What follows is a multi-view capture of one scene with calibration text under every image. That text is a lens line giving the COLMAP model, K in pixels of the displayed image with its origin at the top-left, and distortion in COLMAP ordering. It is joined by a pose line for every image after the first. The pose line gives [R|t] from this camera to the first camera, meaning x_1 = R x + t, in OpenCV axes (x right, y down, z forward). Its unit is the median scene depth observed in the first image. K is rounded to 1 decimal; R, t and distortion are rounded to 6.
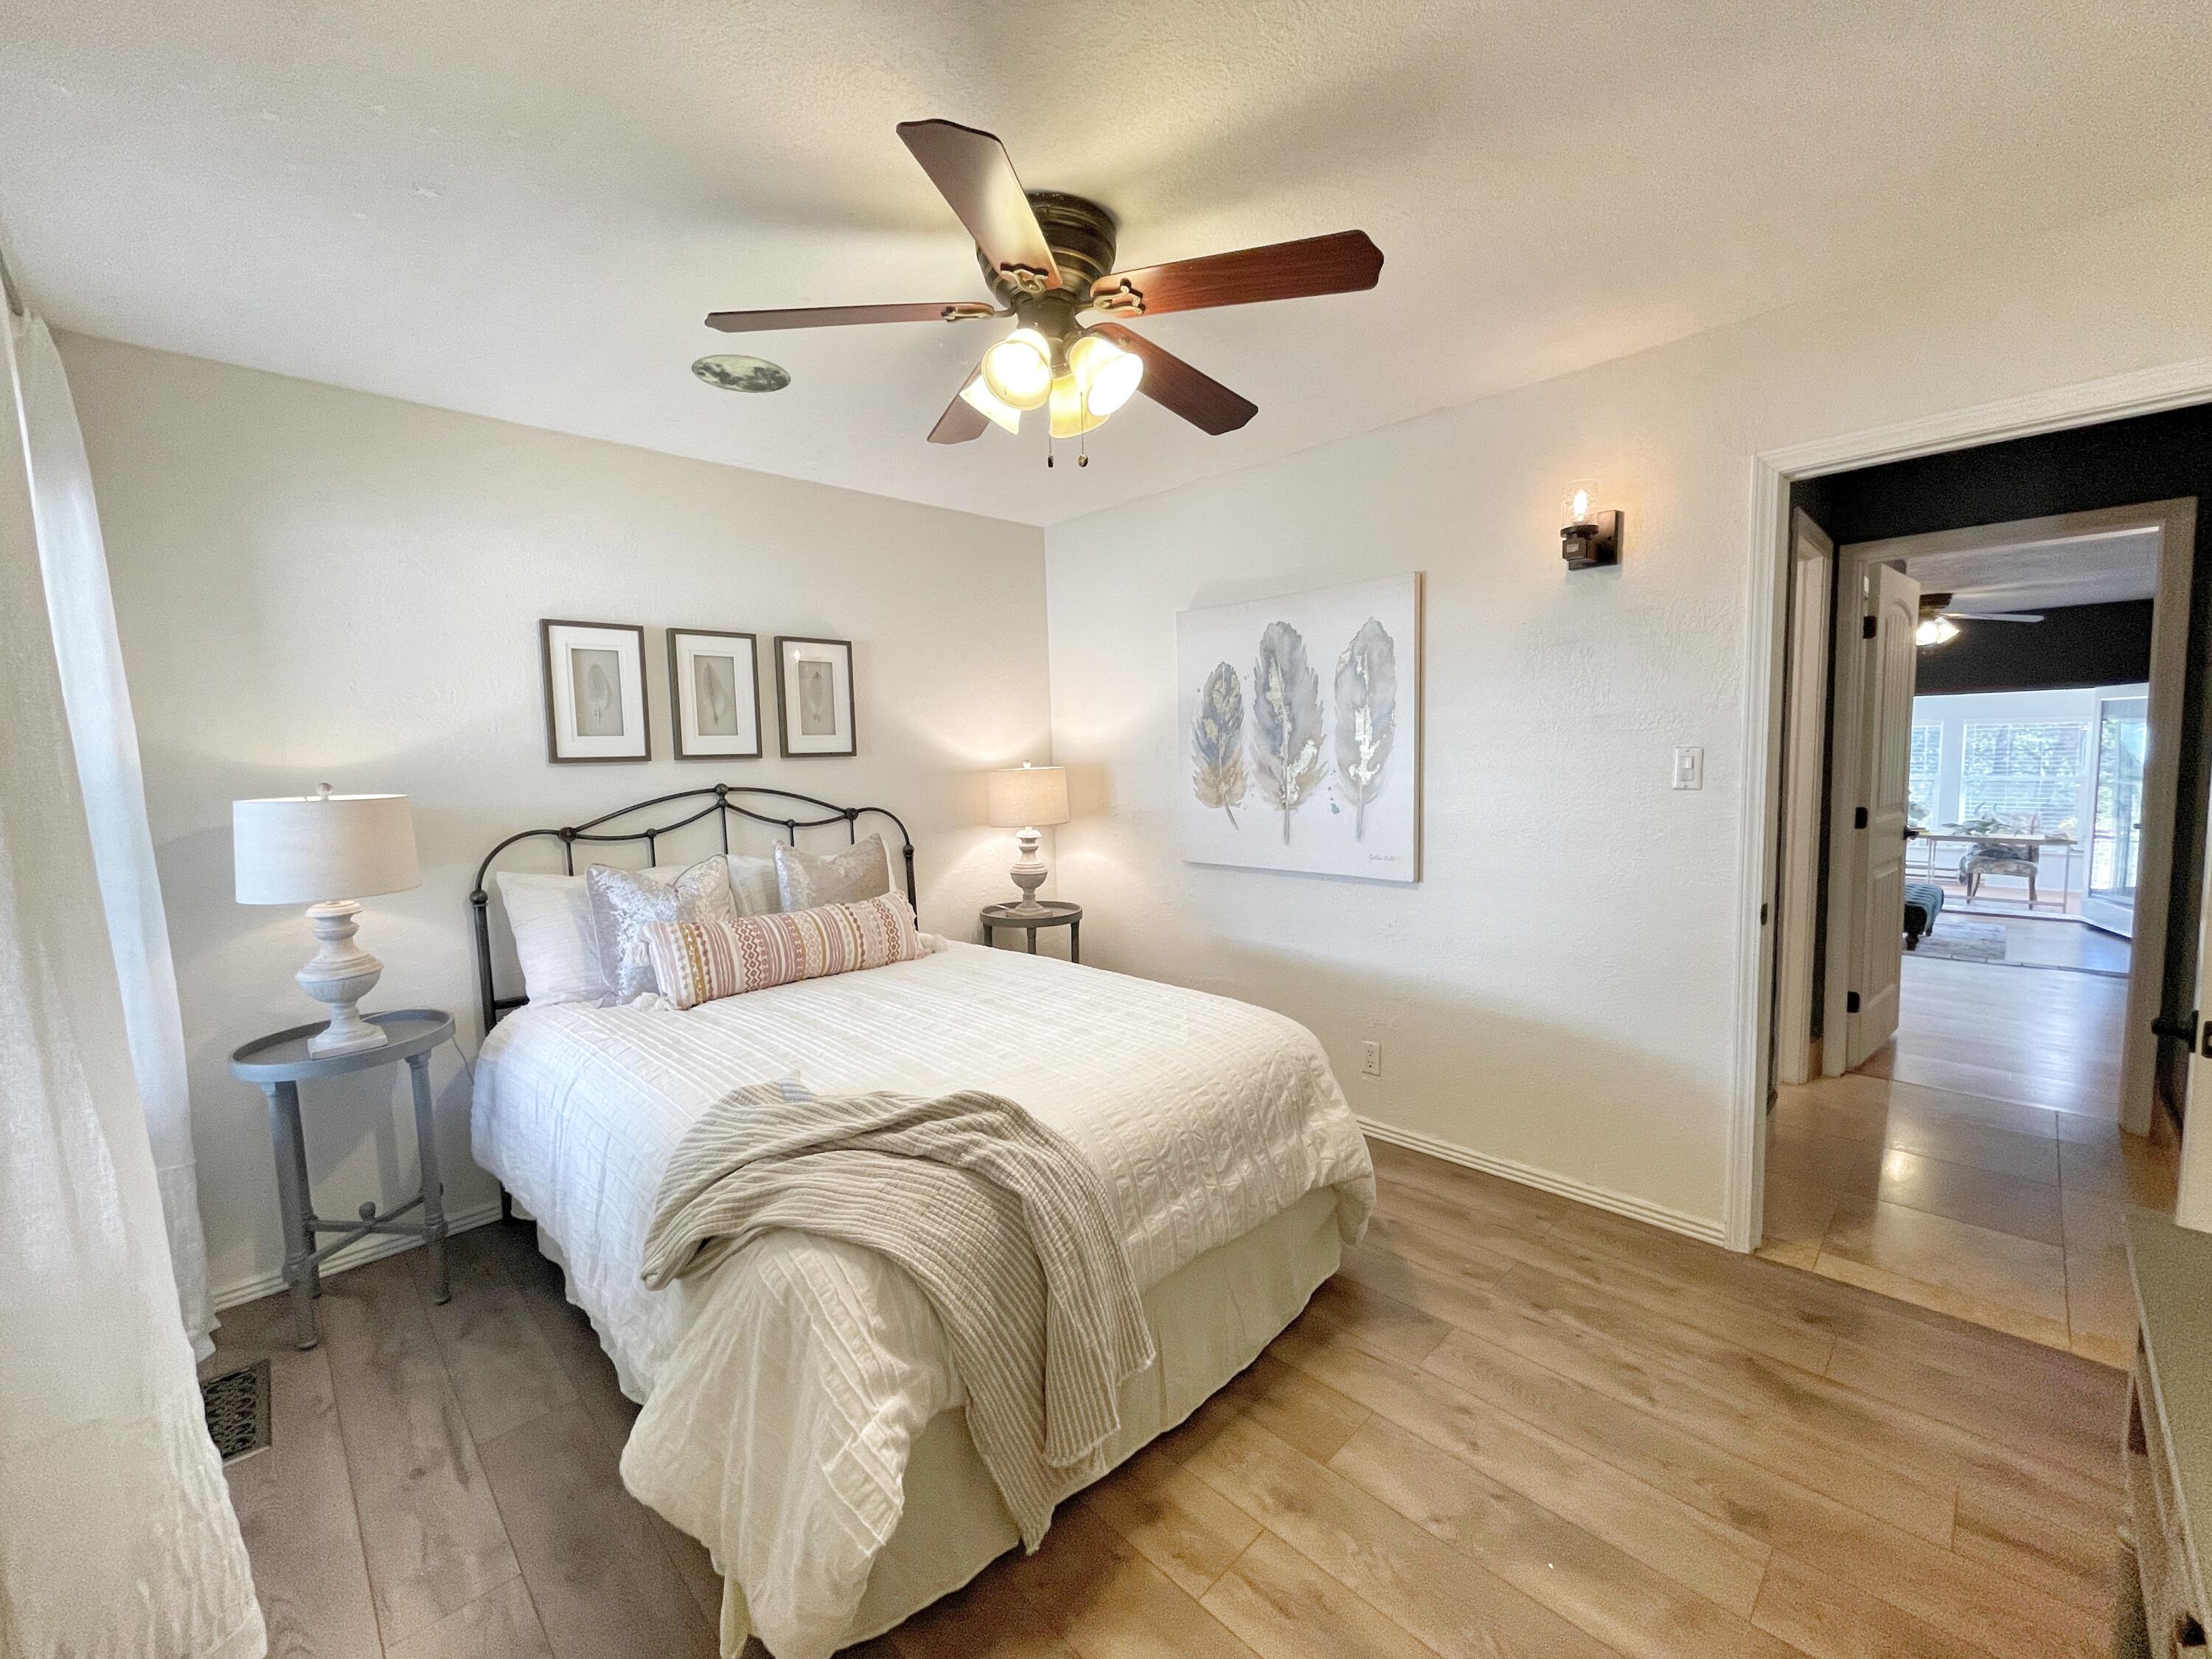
lens RADIAL K [[898.5, 0, 1096.6], [0, 898.5, 834.9], [0, 0, 1]] dist [-0.004802, 0.001633]
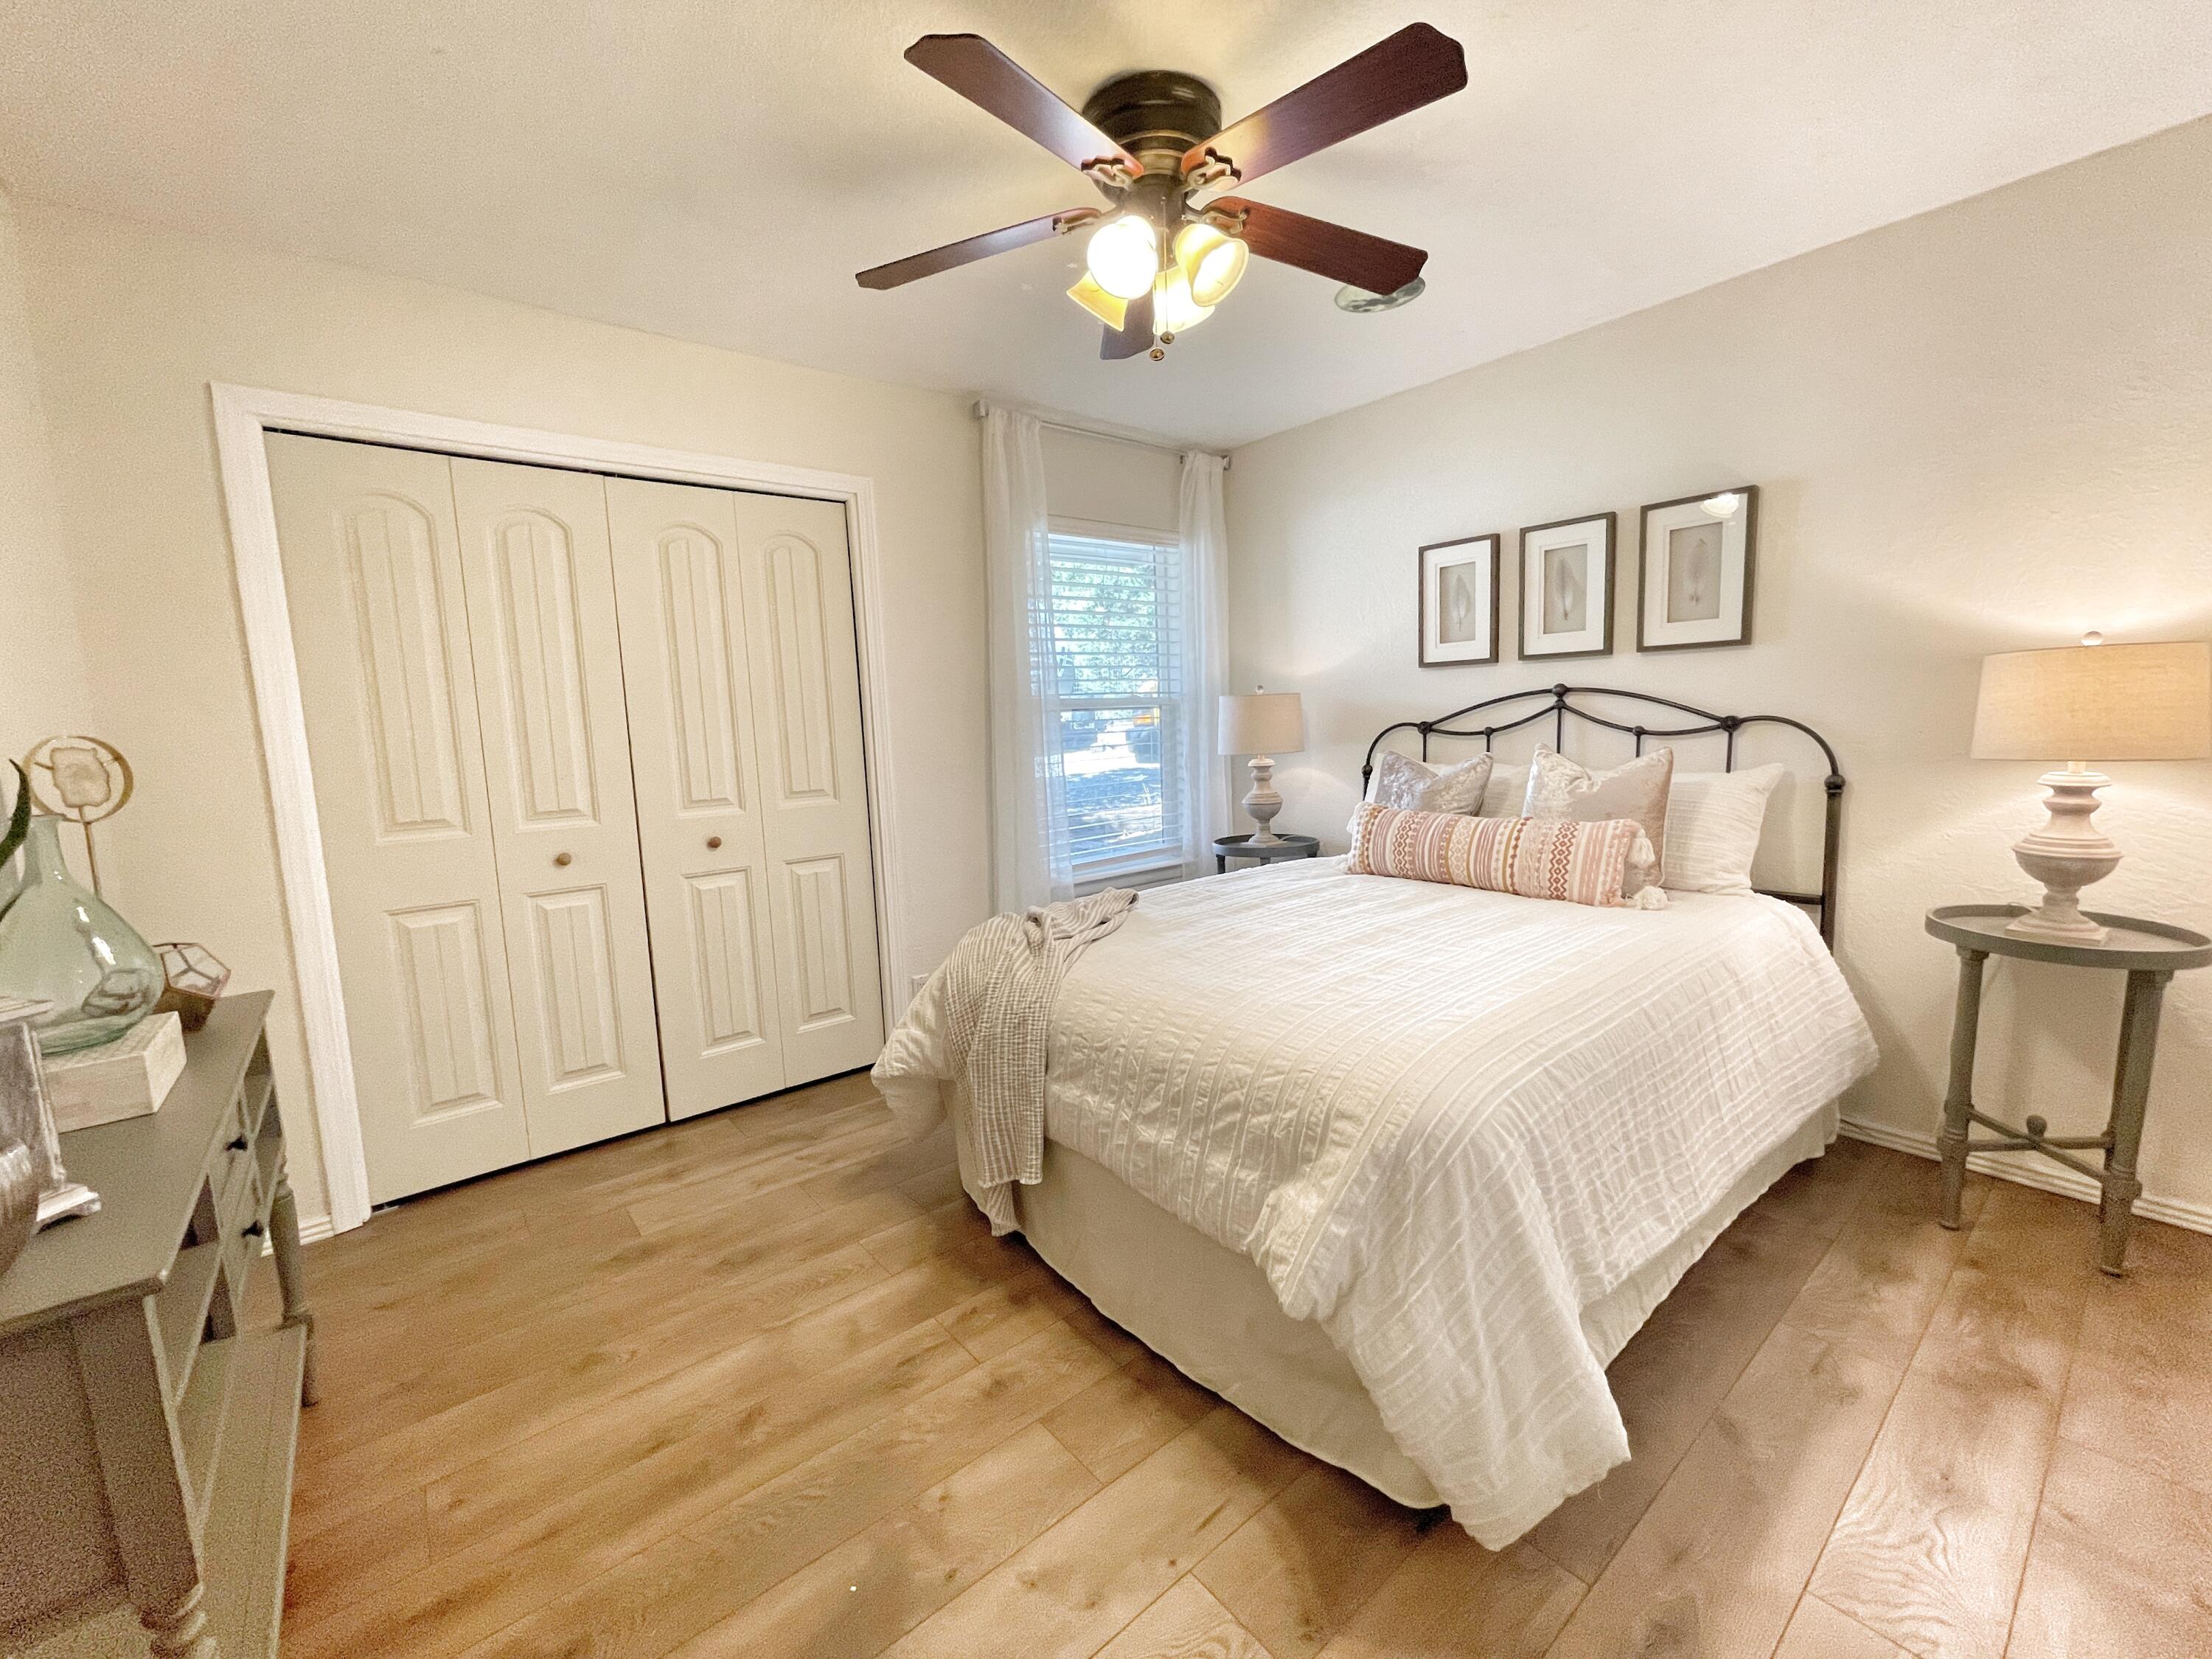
lens RADIAL K [[898.5, 0, 1094.9], [0, 898.5, 831.7], [0, 0, 1]] dist [-0.004802, 0.001633]
pose [[-0.088349, 0.154518, -0.984032, 0.626998], [-0.056210, 0.985547, 0.159803, -0.028796], [0.994502, 0.069431, -0.078387, 0.639176]]
